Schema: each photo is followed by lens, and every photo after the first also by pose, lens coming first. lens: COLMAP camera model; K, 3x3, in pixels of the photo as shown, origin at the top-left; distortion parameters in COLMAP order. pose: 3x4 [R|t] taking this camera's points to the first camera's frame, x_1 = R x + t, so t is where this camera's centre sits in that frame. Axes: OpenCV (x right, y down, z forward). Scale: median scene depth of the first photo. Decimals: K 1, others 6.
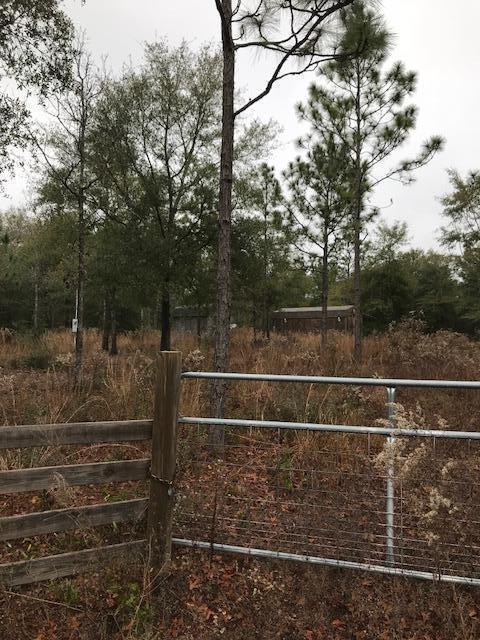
lens RADIAL K [[531.2, 0, 240.0], [0, 531.2, 320.0], [0, 0, 1]] dist [-0.069601, 0.131188]
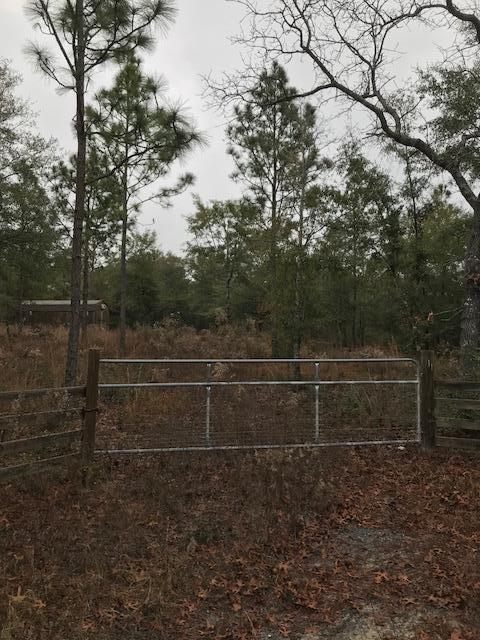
lens RADIAL K [[522.9, 0, 239.6], [0, 522.9, 335.4], [0, 0, 1]] dist [0.047744, -0.000178]
pose [[0.878490, 0.000207, 0.477760, -0.108166], [-0.022215, 0.998936, 0.040416, -0.012252], [-0.477243, -0.046118, 0.877560, -0.158718]]
